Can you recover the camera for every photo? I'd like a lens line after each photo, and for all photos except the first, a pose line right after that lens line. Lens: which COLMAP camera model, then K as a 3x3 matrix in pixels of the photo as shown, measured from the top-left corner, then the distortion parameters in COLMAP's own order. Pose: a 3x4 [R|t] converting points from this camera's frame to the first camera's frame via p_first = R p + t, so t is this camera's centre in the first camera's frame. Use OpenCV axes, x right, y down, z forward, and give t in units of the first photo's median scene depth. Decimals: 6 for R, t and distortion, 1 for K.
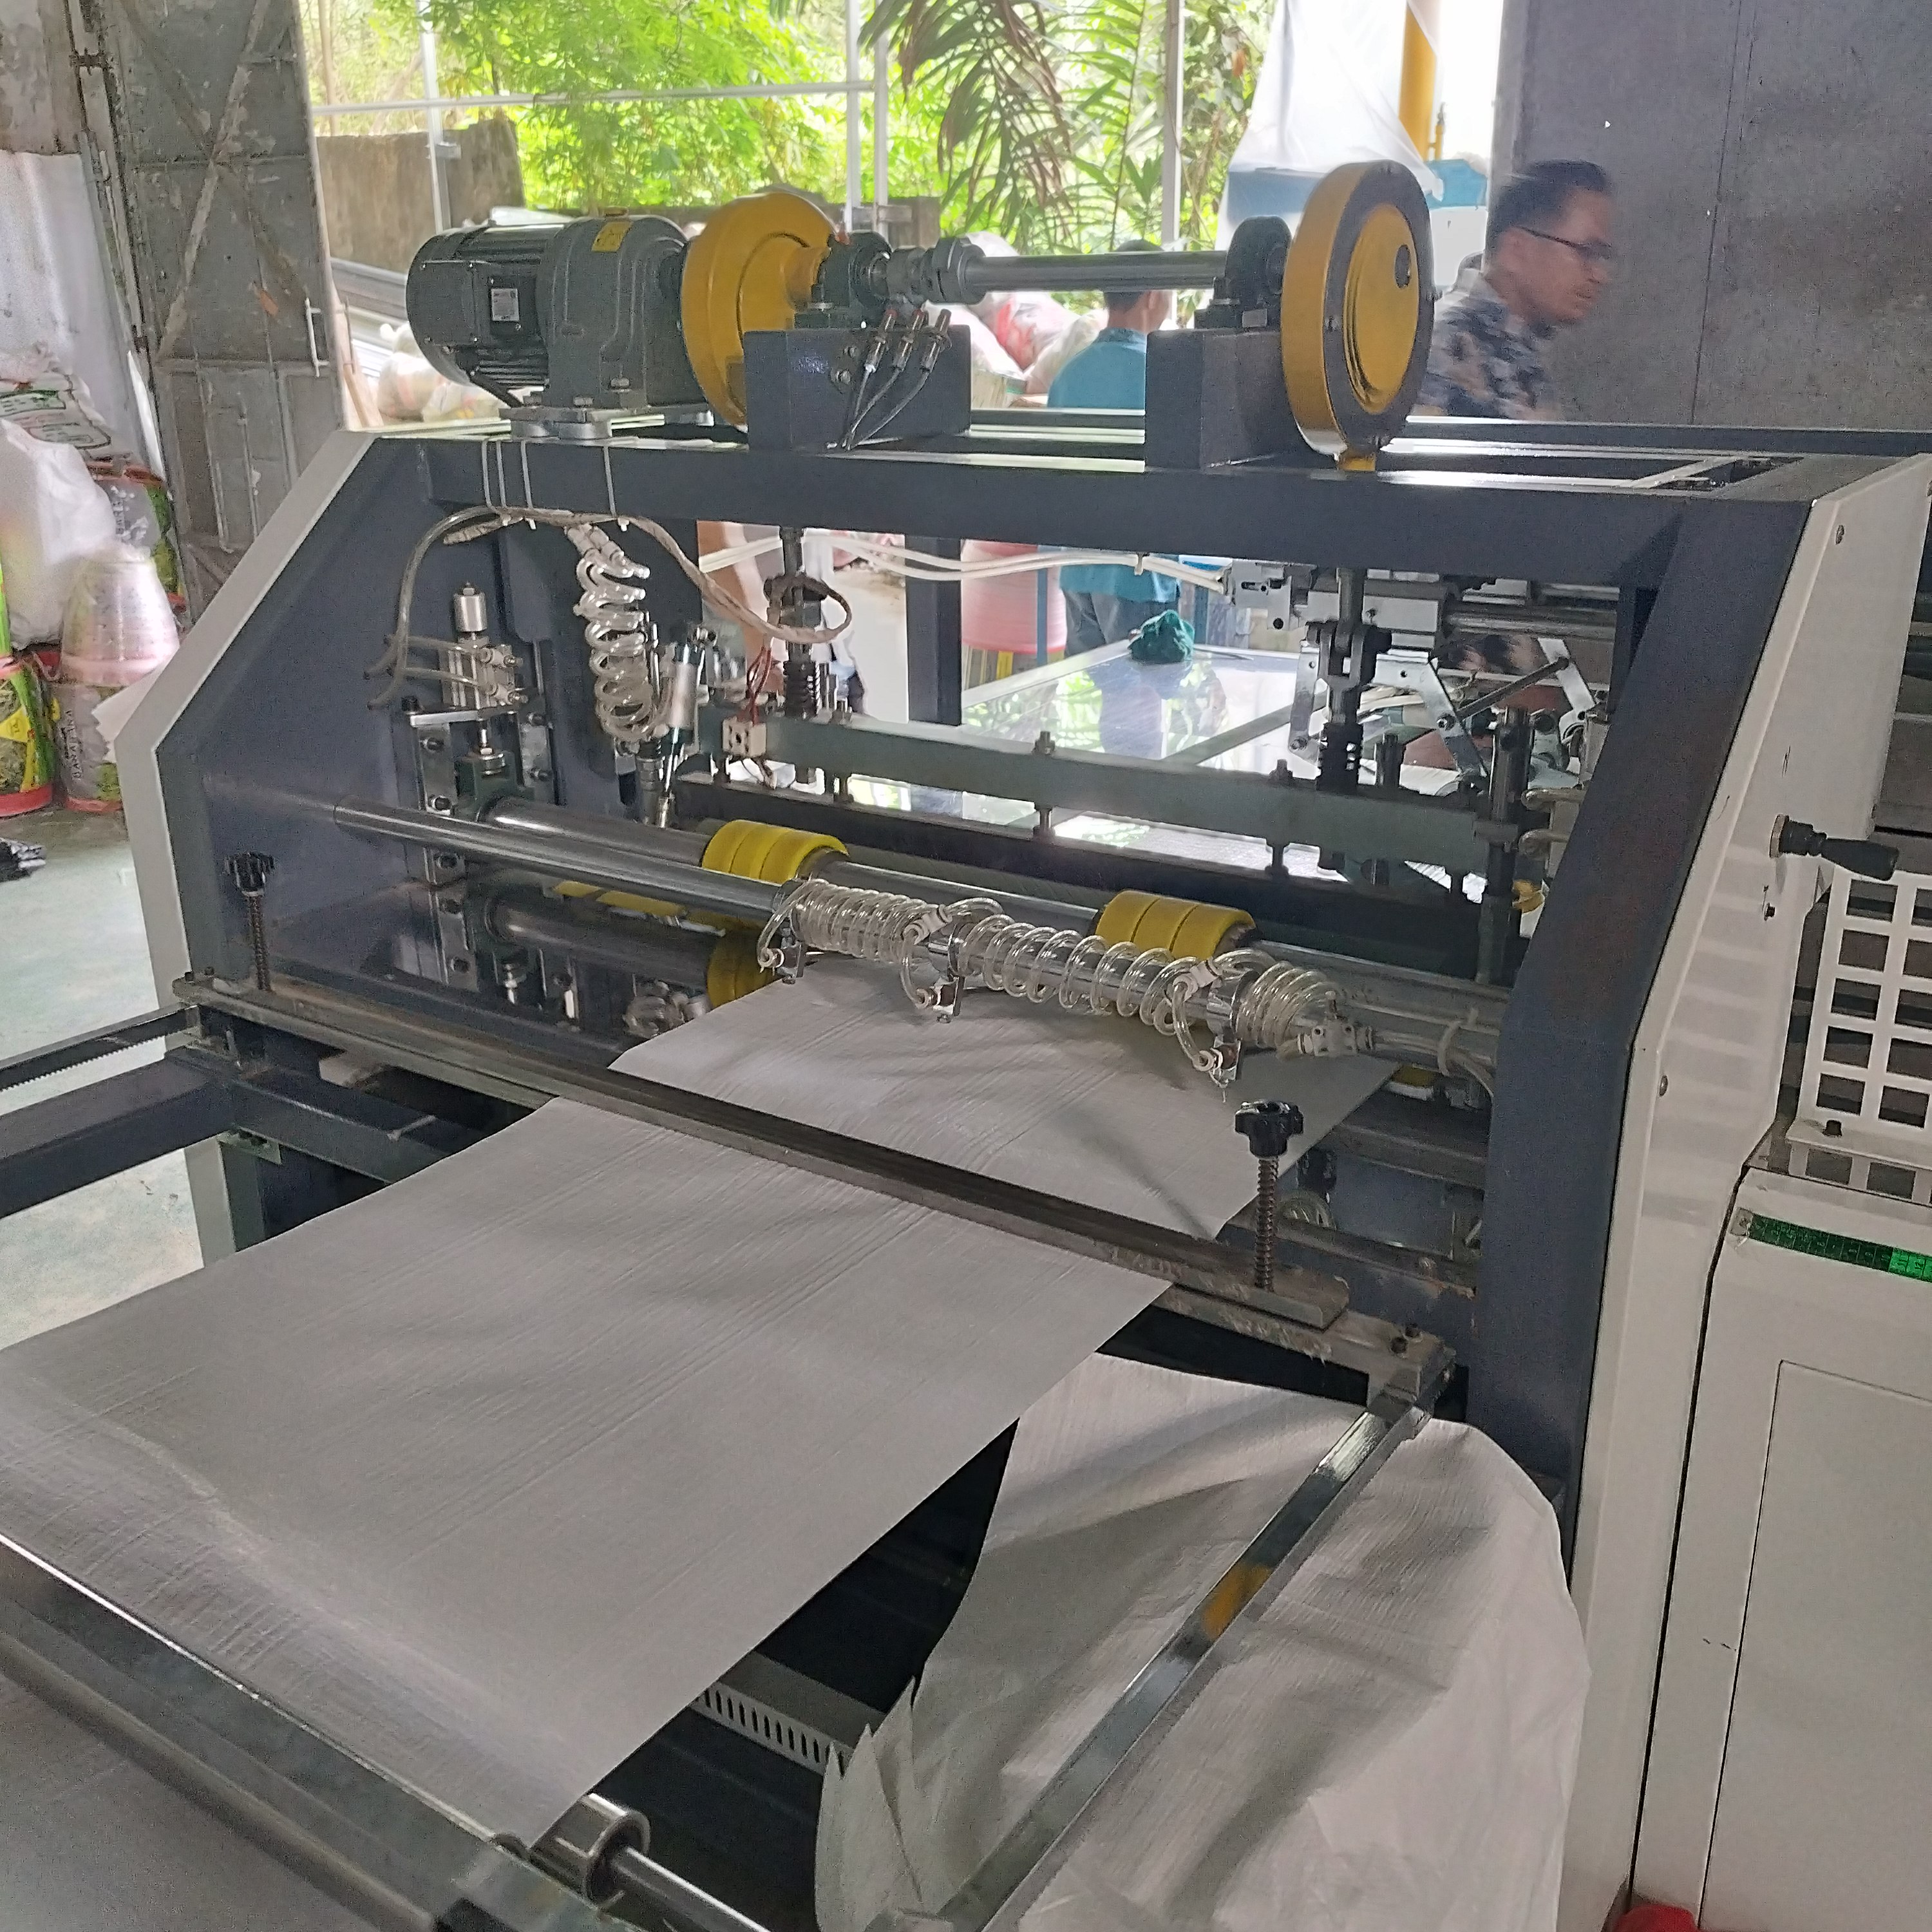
lens RADIAL K [[1875.2, 0, 966.4], [0, 1875.2, 966.2], [0, 0, 1]] dist [-0.002702, 0.000000]
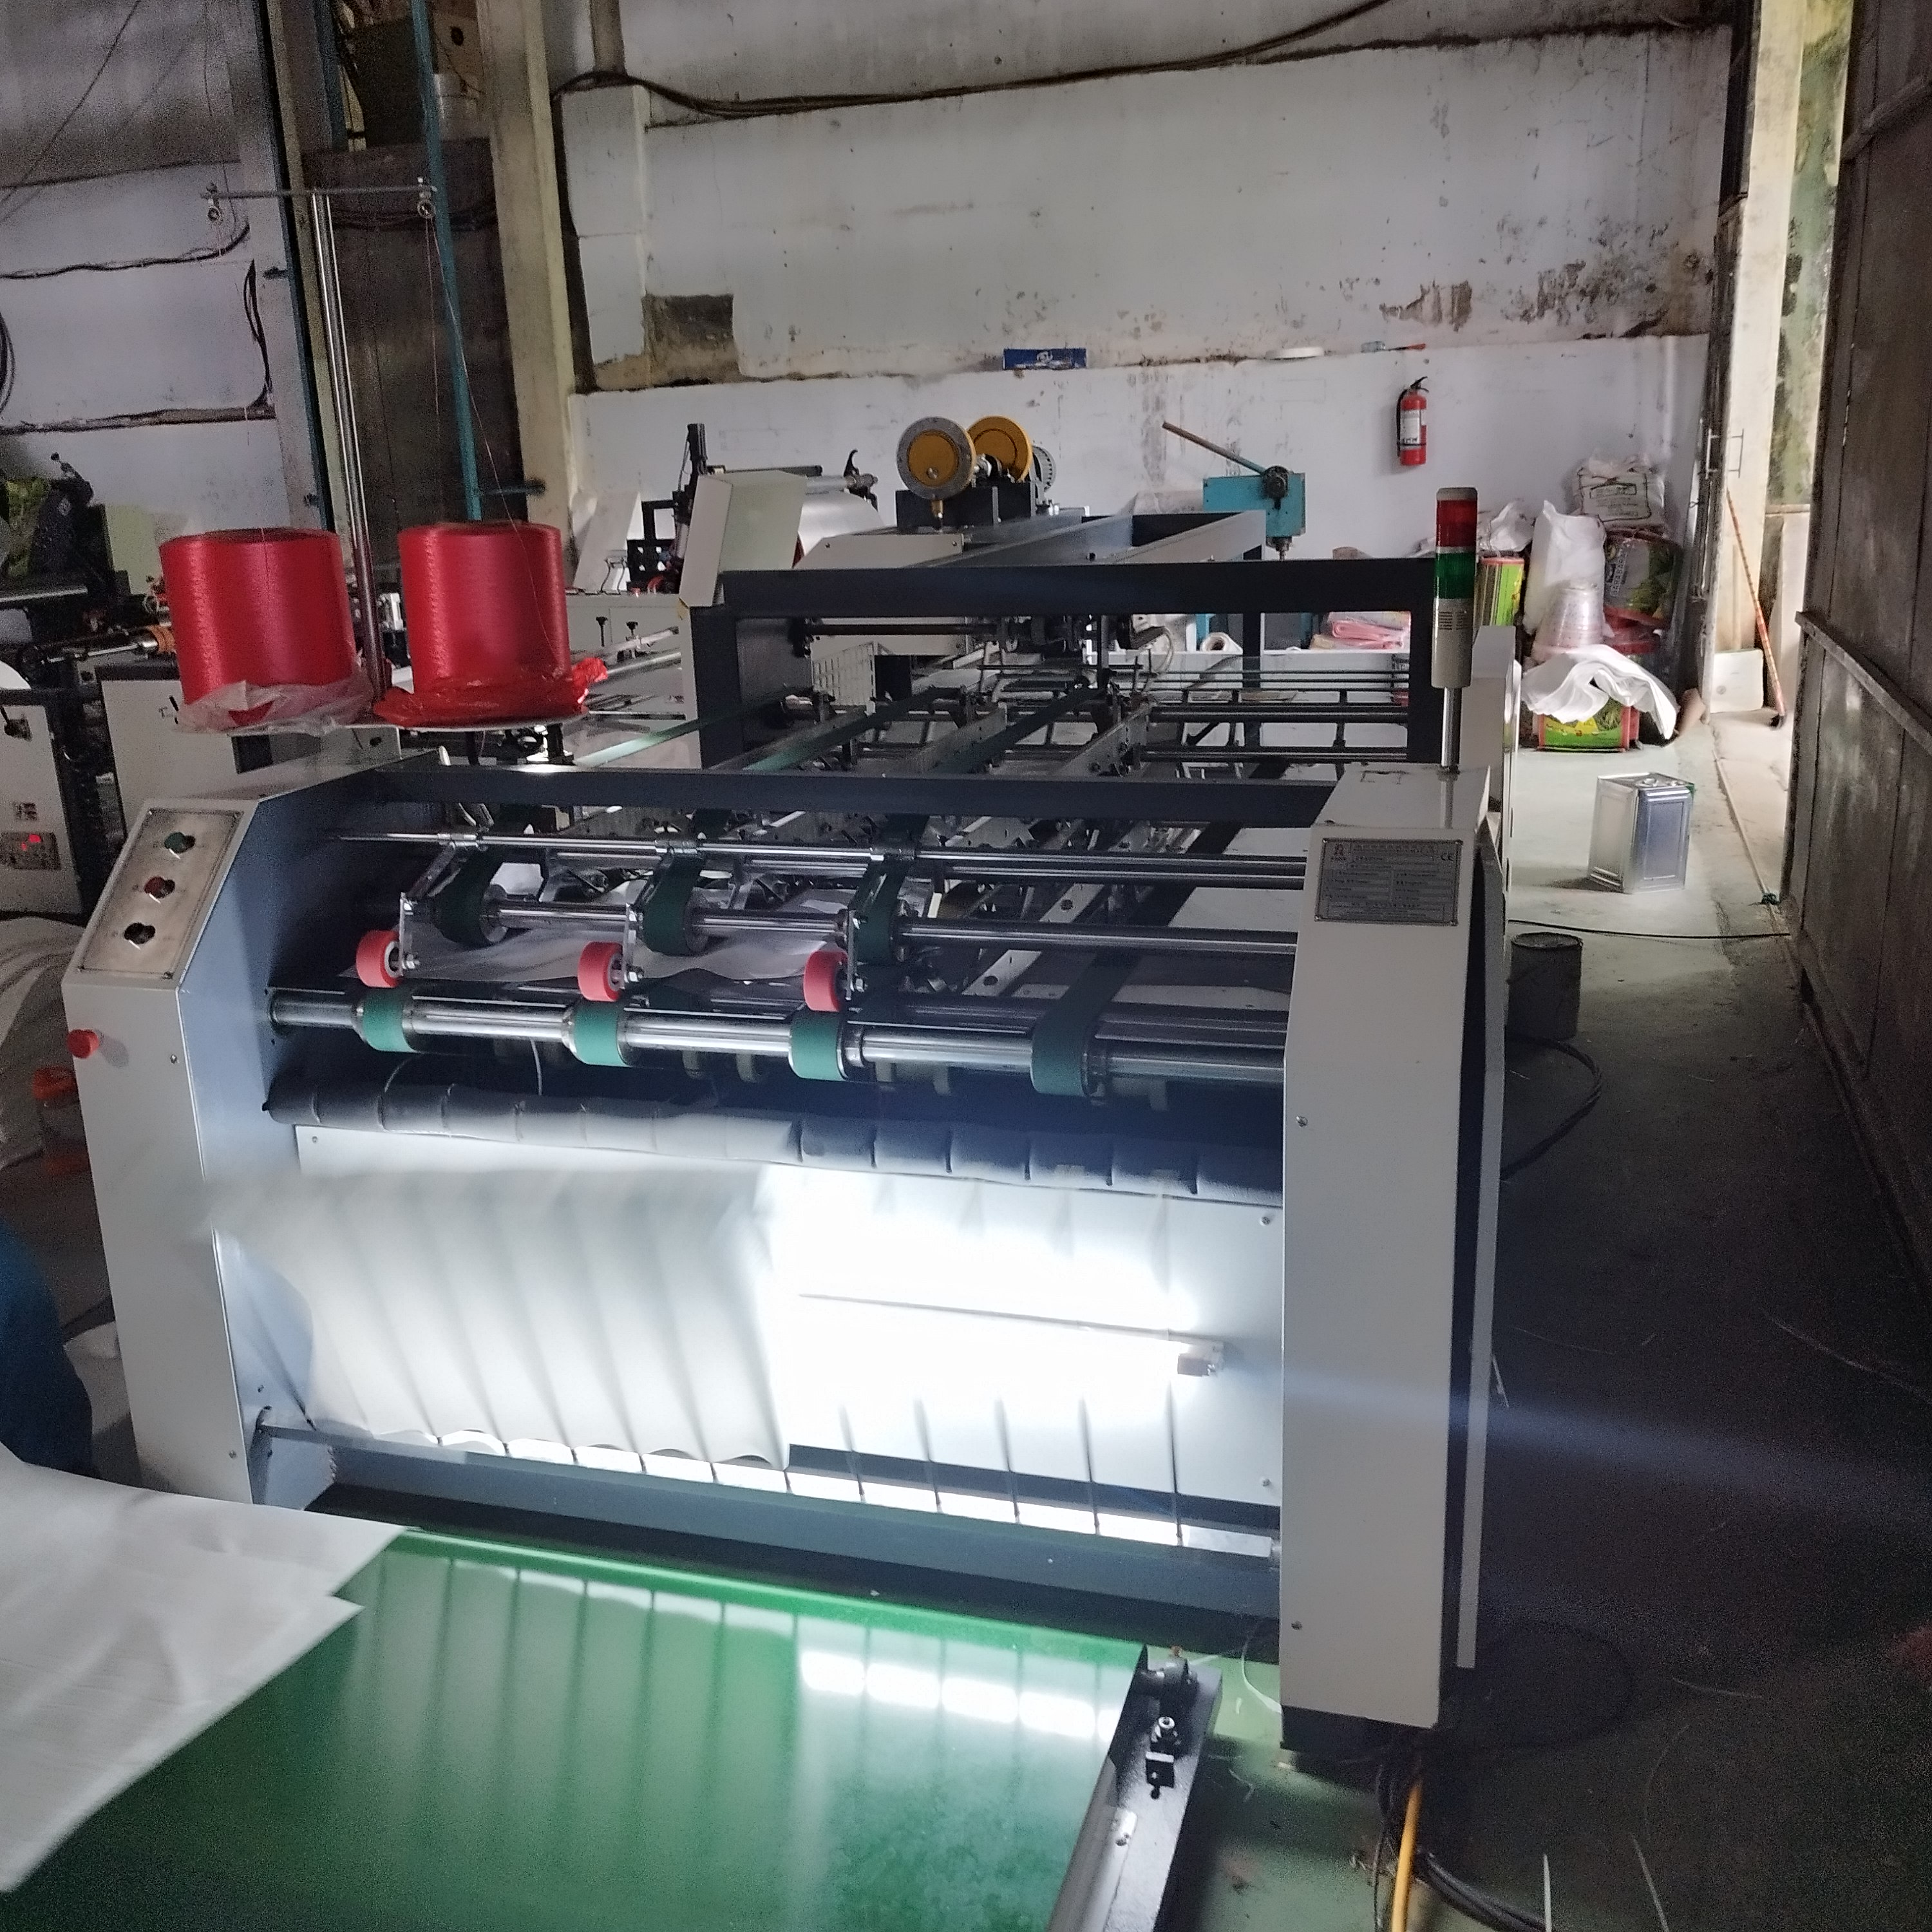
lens RADIAL K [[1875.2, 0, 965.1], [0, 1875.2, 966.6], [0, 0, 1]] dist [-0.002702, 0.000000]
pose [[0.288866, 0.262826, -0.920586, 0.931768], [-0.292139, 0.939915, 0.176676, -0.036494], [0.911708, 0.217903, 0.348291, 0.014534]]
